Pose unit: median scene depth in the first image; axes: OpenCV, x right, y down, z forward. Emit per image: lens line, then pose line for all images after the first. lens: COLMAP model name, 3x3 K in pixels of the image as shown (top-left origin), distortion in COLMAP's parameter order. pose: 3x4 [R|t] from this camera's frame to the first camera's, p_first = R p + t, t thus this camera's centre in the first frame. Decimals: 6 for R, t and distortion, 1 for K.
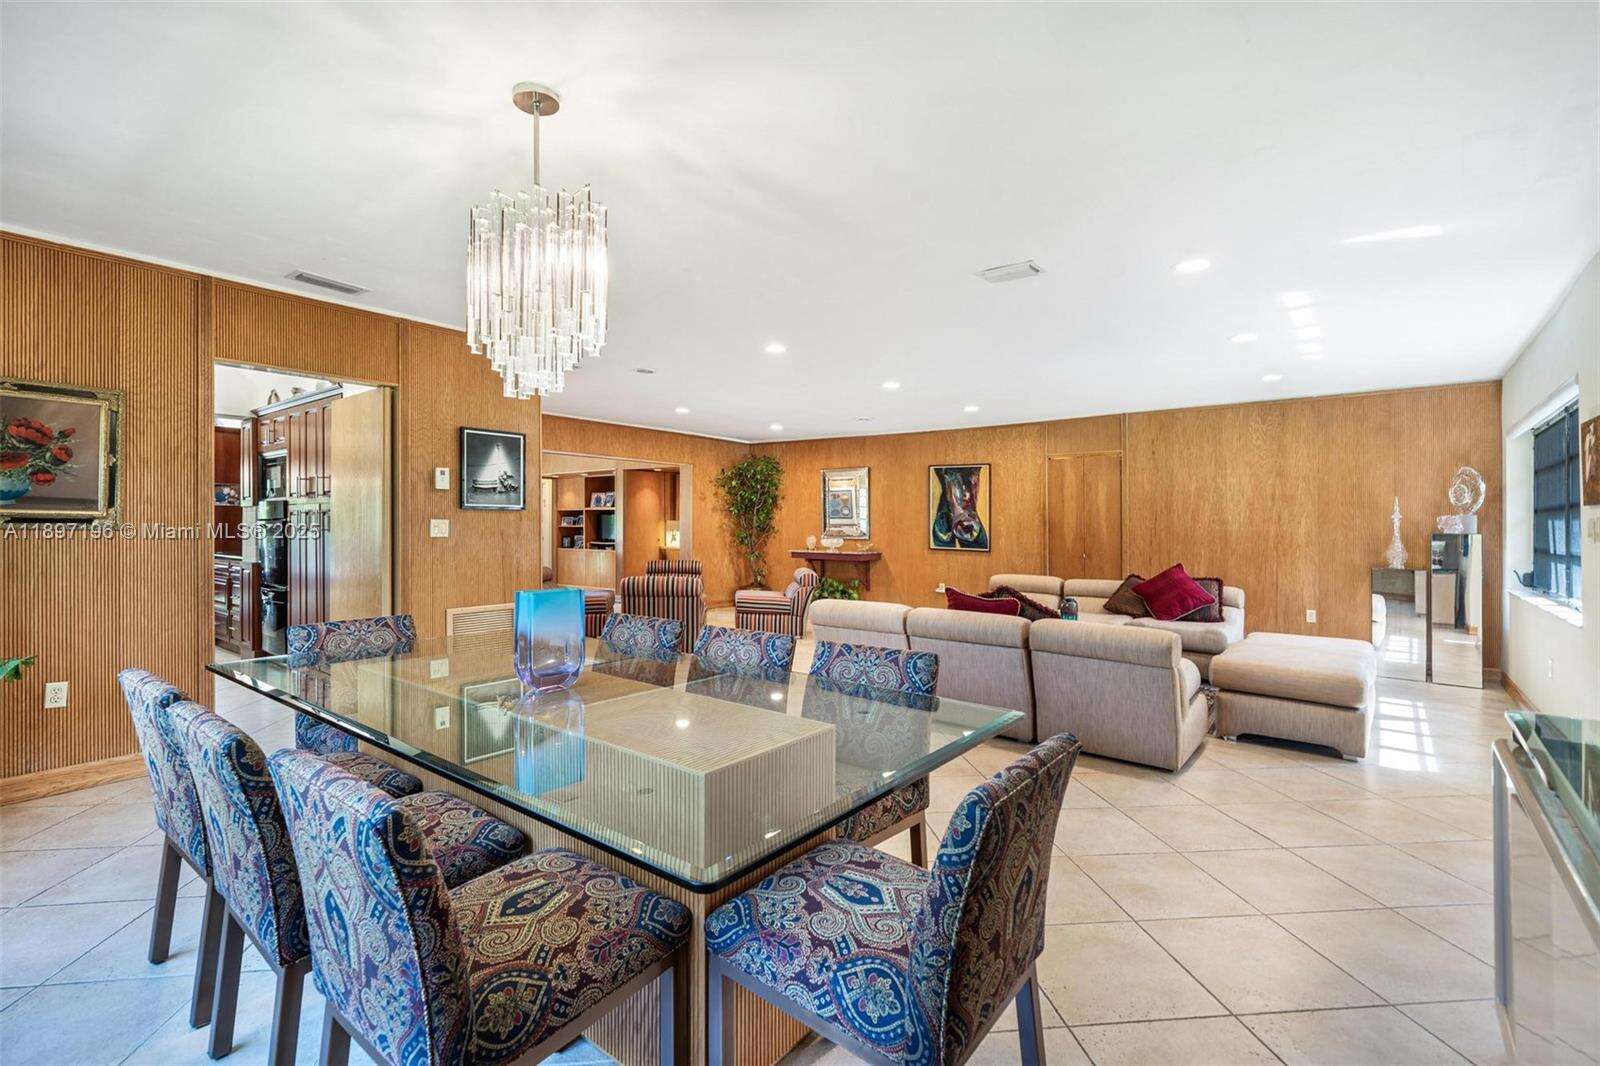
lens RADIAL K [[736.8, 0, 802.6], [0, 736.8, 526.0], [0, 0, 1]] dist [-0.000323, -0.000333]
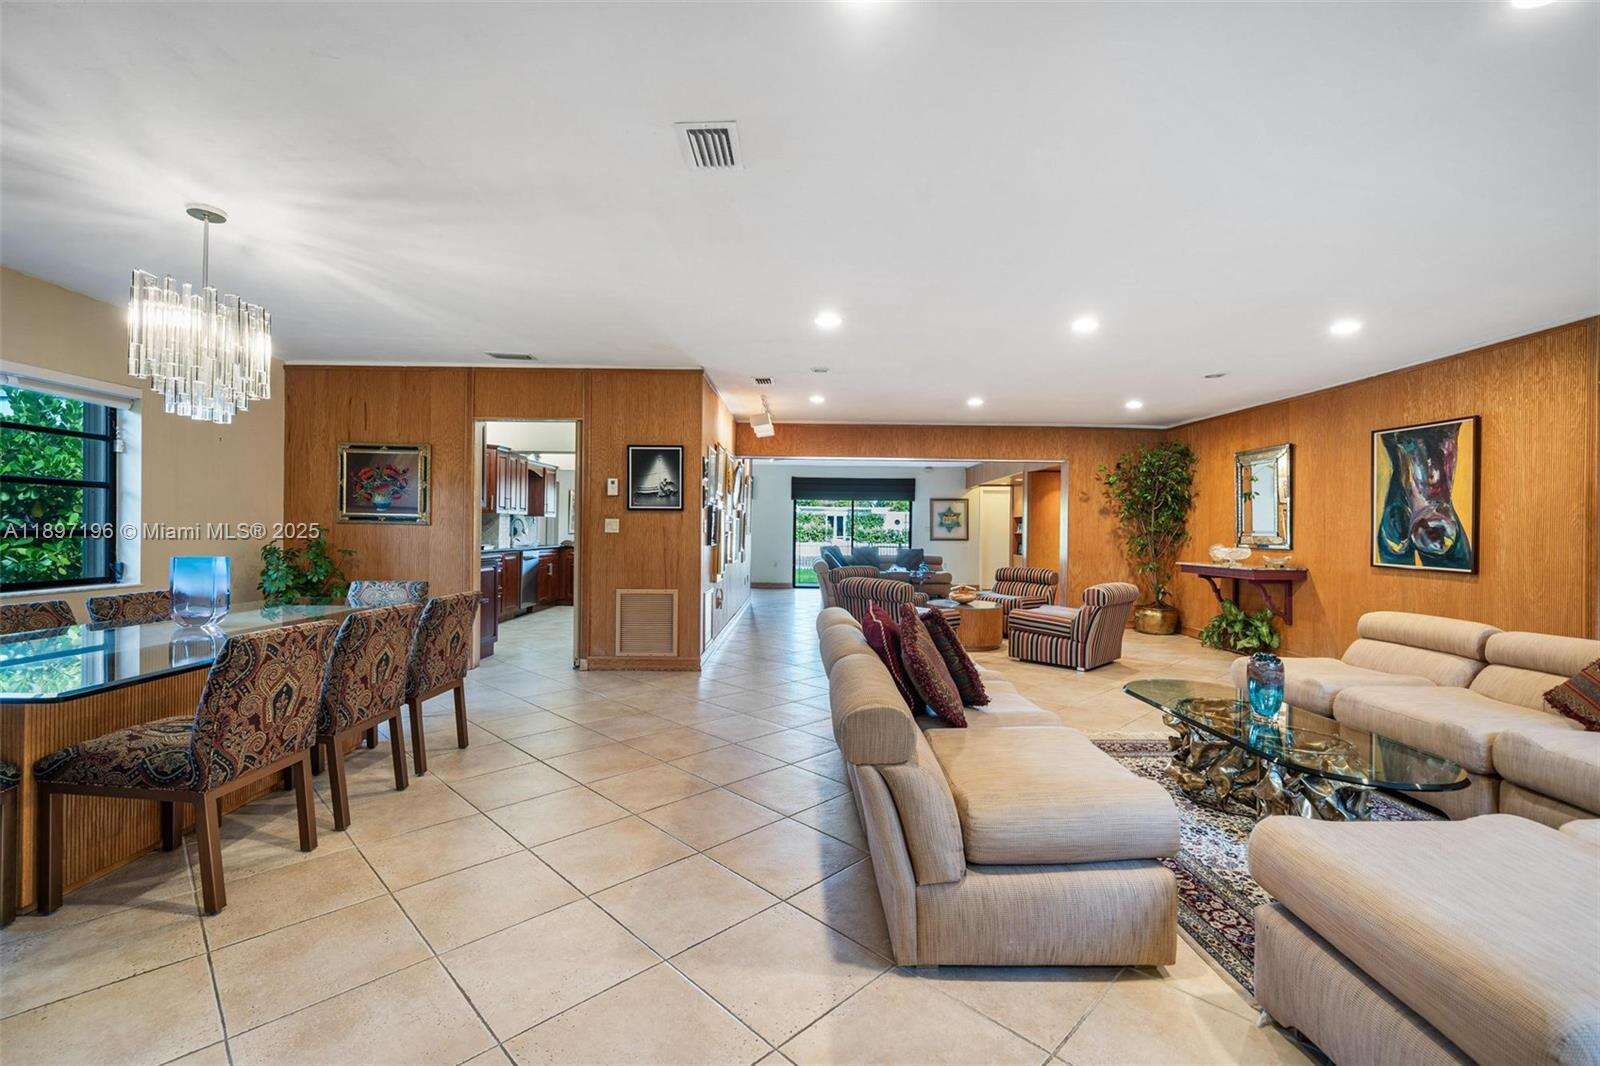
lens RADIAL K [[693.5, 0, 799.6], [0, 693.5, 526.4], [0, 0, 1]] dist [0.001456, 0.000684]
pose [[0.610954, -0.004563, -0.791653, 0.368173], [-0.007745, 0.999901, -0.011741, 0.008651], [0.791628, 0.013304, 0.610858, 0.286141]]
